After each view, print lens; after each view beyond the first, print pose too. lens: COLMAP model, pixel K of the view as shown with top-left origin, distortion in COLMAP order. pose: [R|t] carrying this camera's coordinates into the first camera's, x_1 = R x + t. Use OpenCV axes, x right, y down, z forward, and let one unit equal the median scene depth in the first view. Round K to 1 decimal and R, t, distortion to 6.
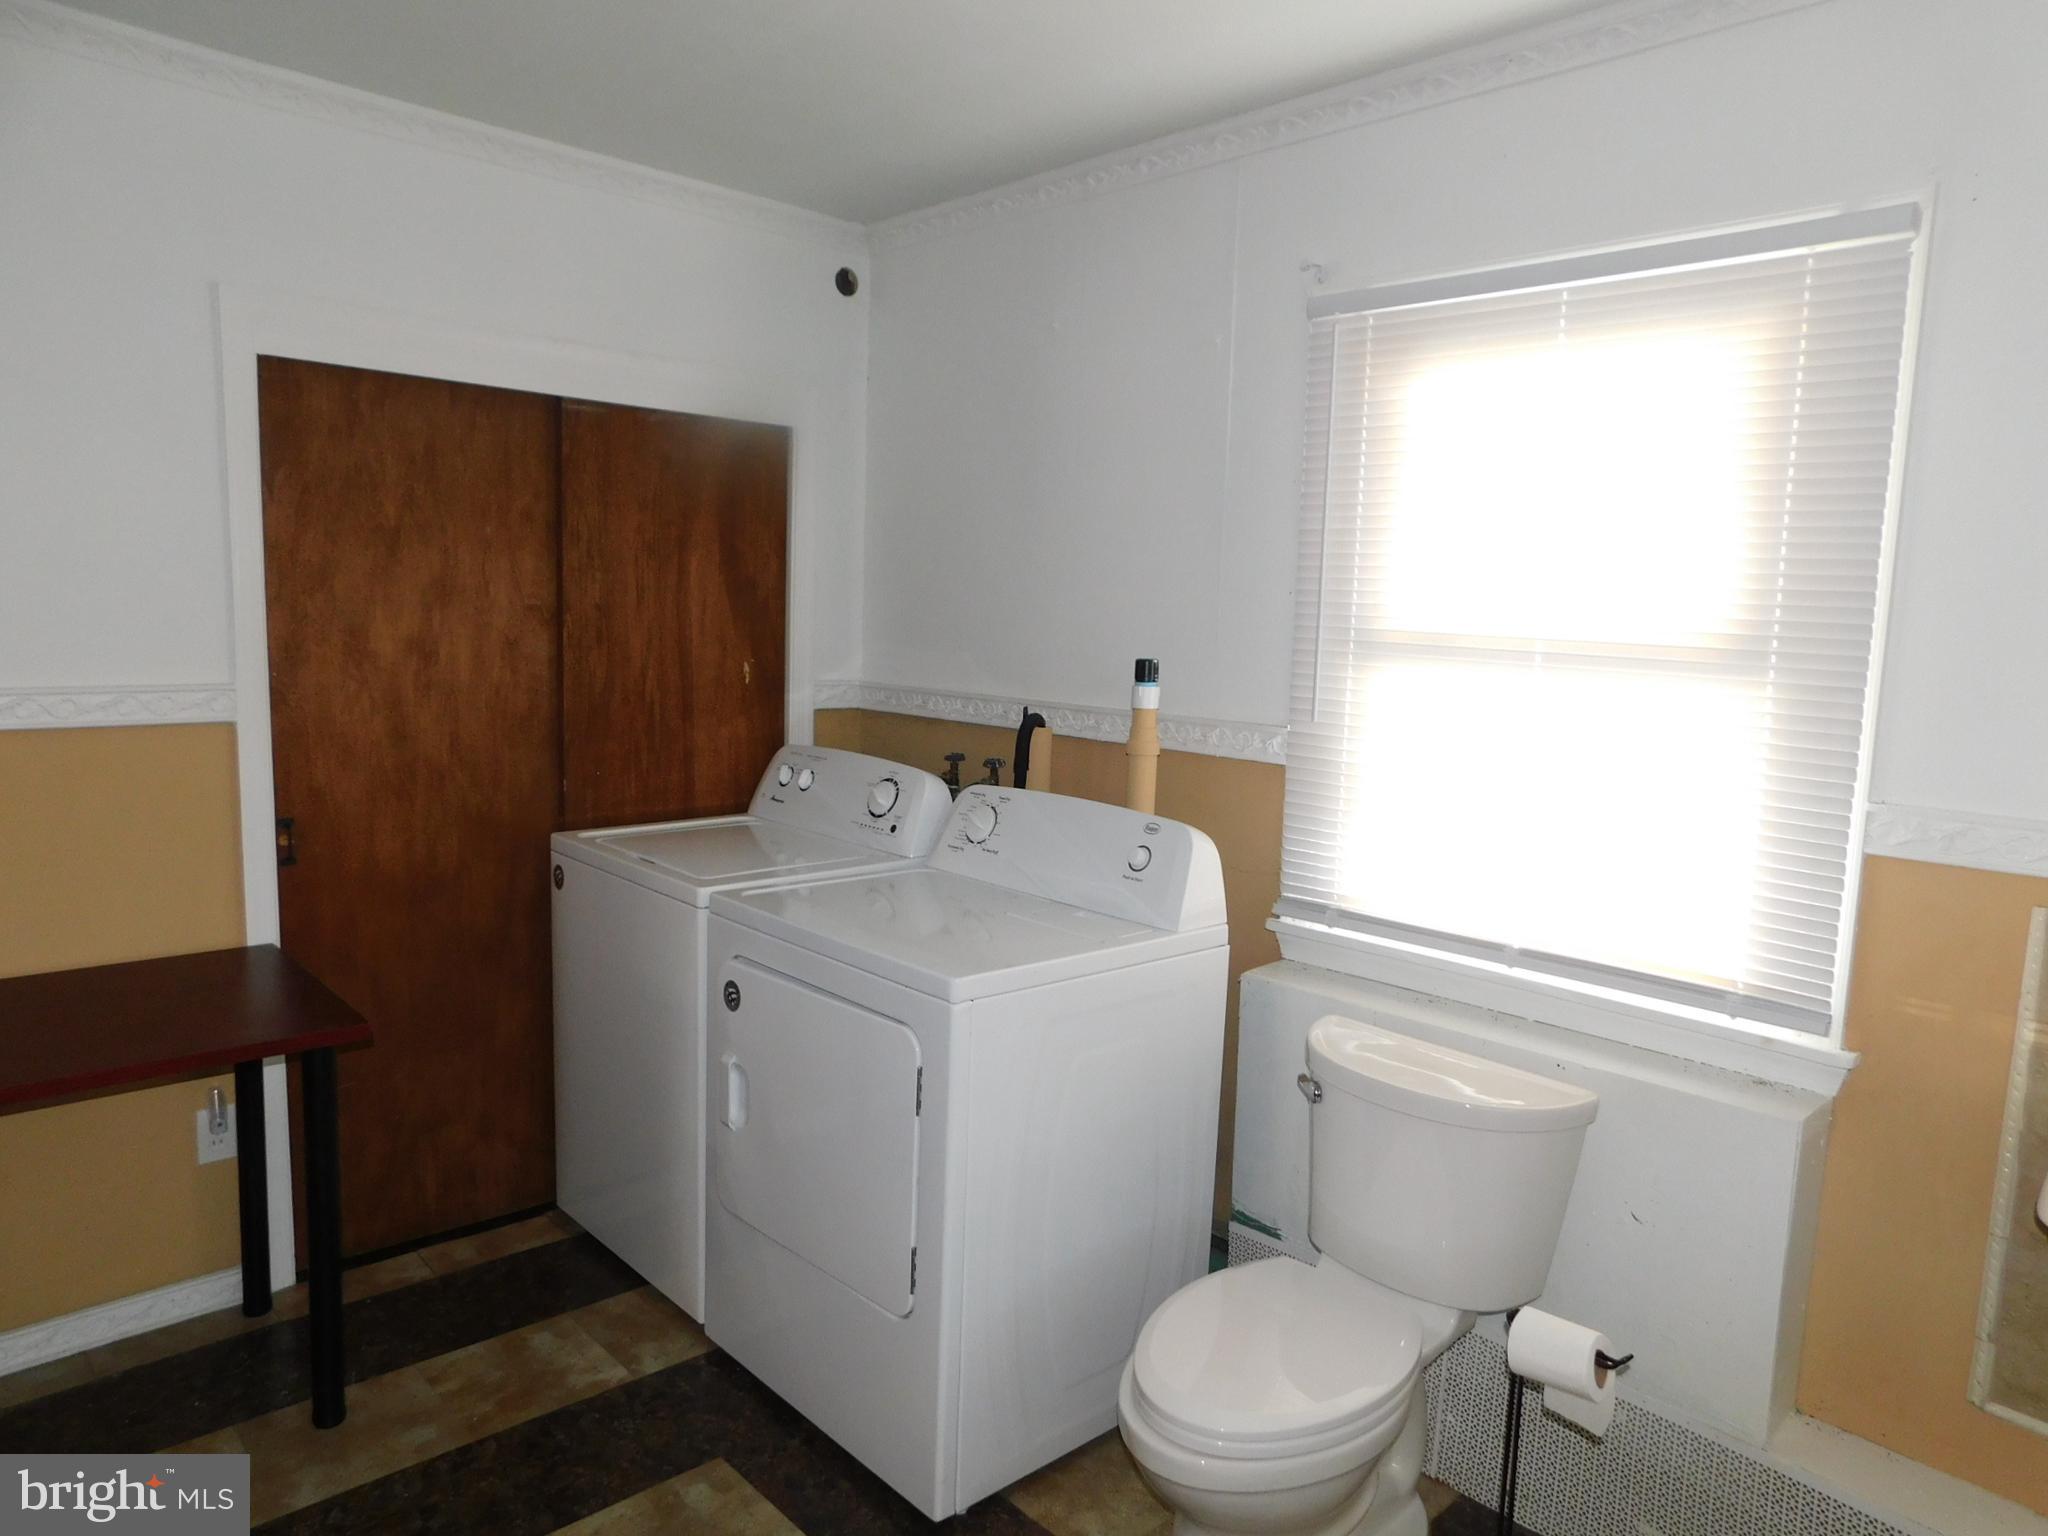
lens RADIAL K [[1361.2, 0, 1024.3], [0, 1361.2, 768.5], [0, 0, 1]] dist [-0.049677, 0.041921]
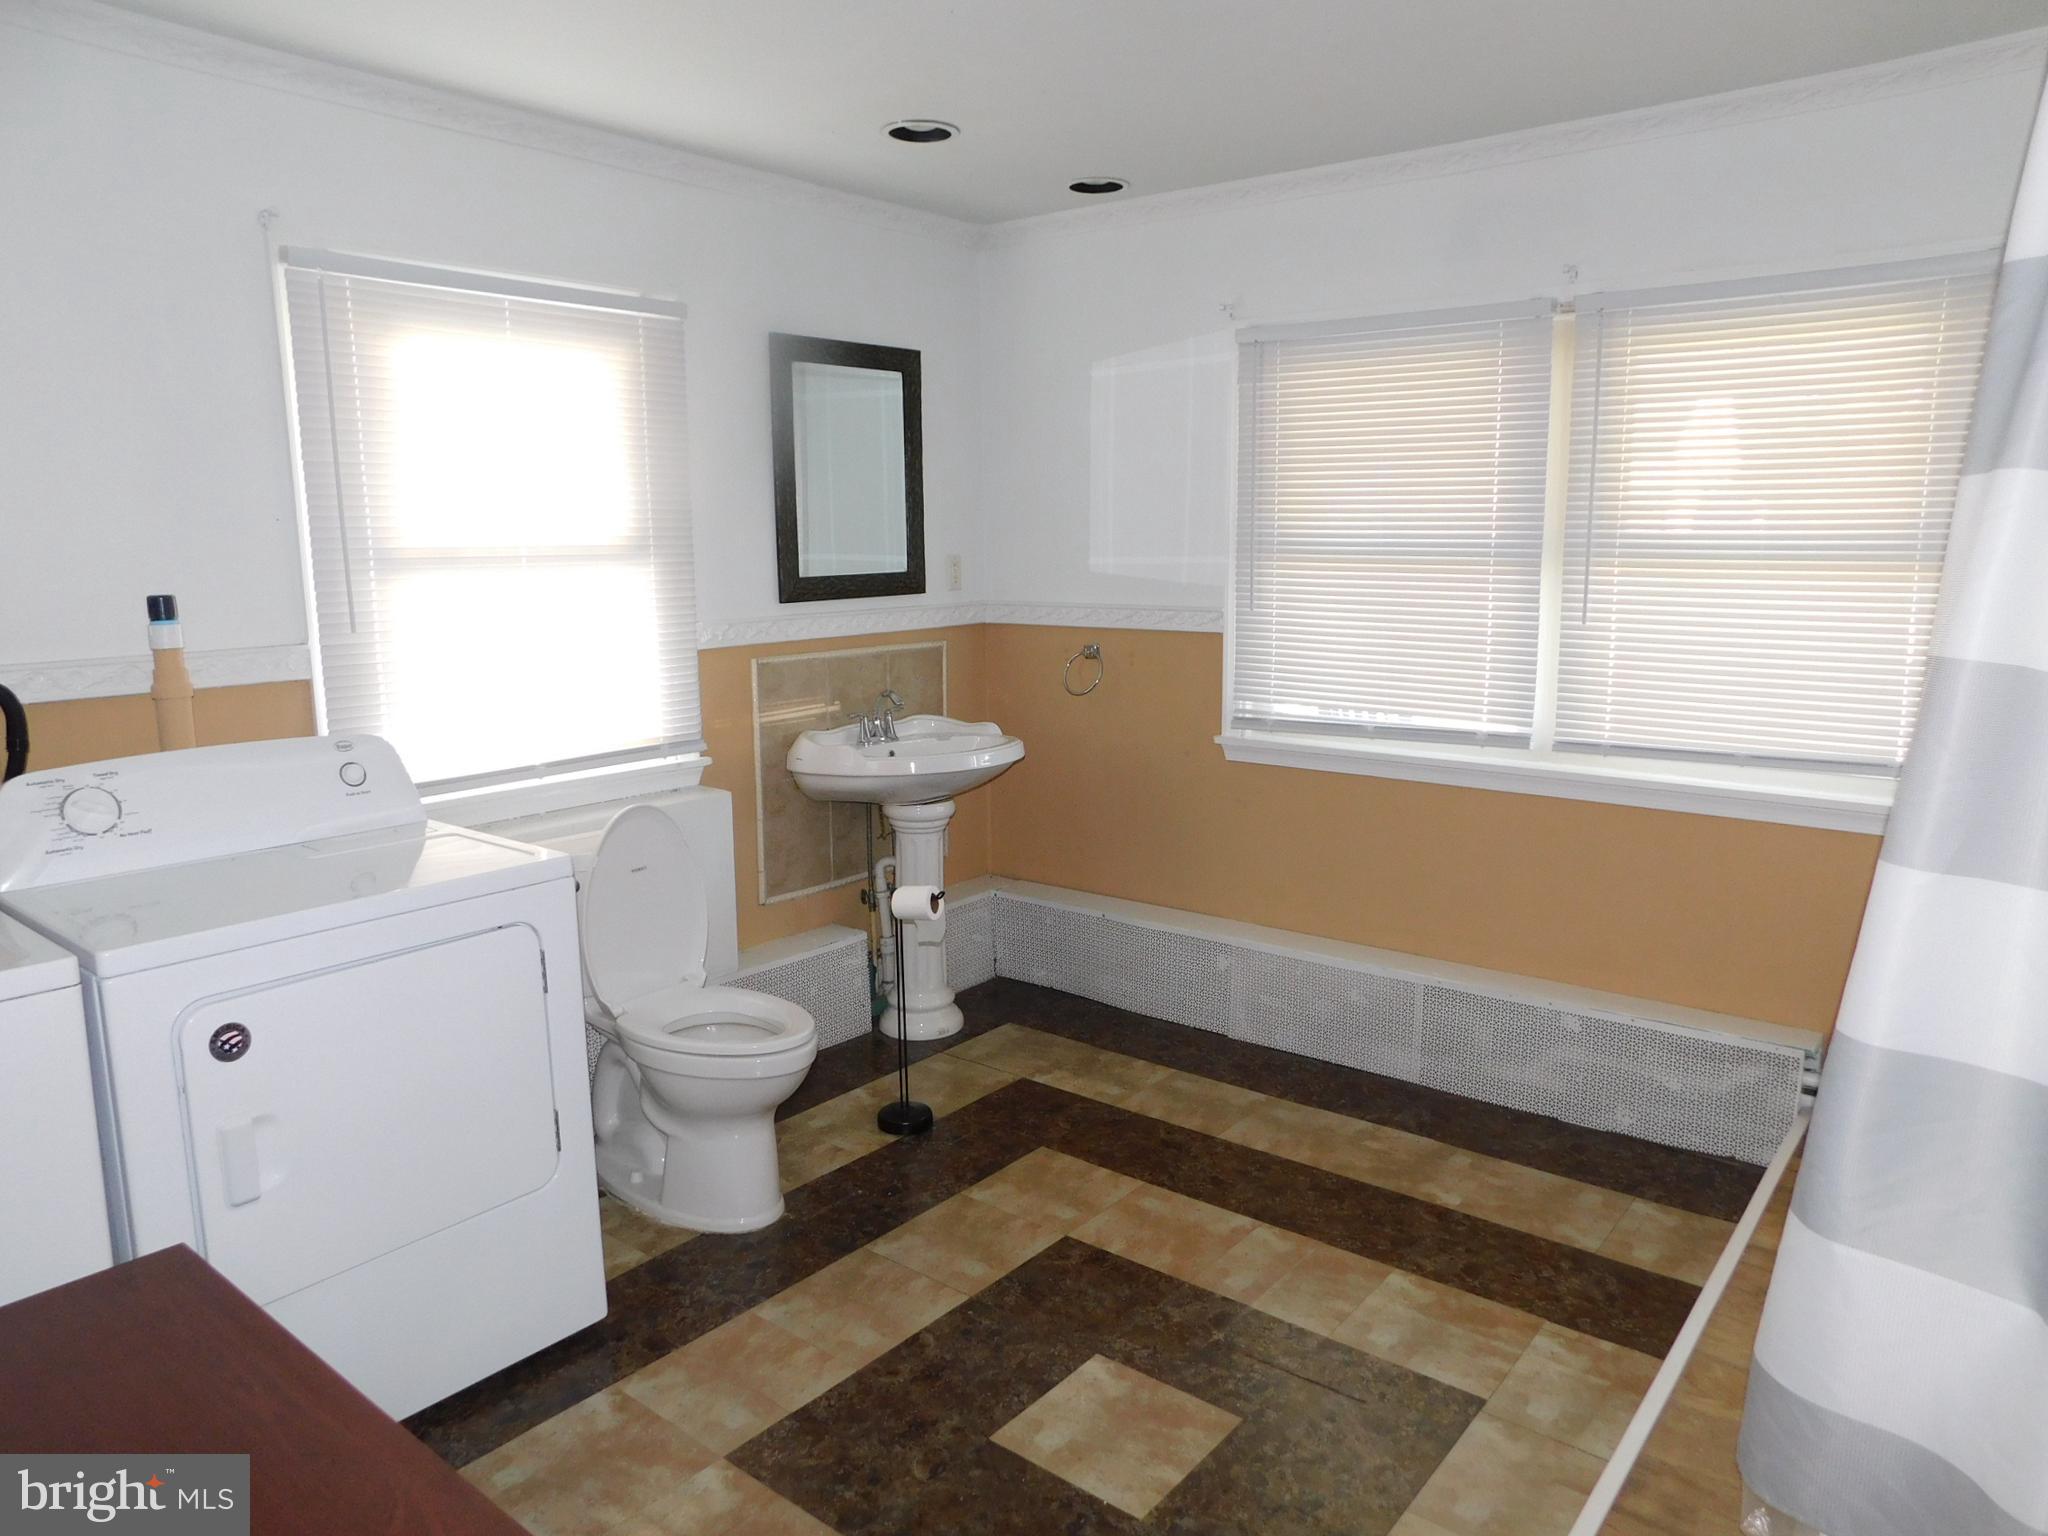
lens RADIAL K [[1361.2, 0, 1026.5], [0, 1361.2, 766.6], [0, 0, 1]] dist [-0.049677, 0.041921]
pose [[-0.133889, -0.201788, 0.970235, -1.136009], [0.126378, 0.967579, 0.218676, -0.117423], [-0.982905, 0.151894, -0.104046, 0.668939]]
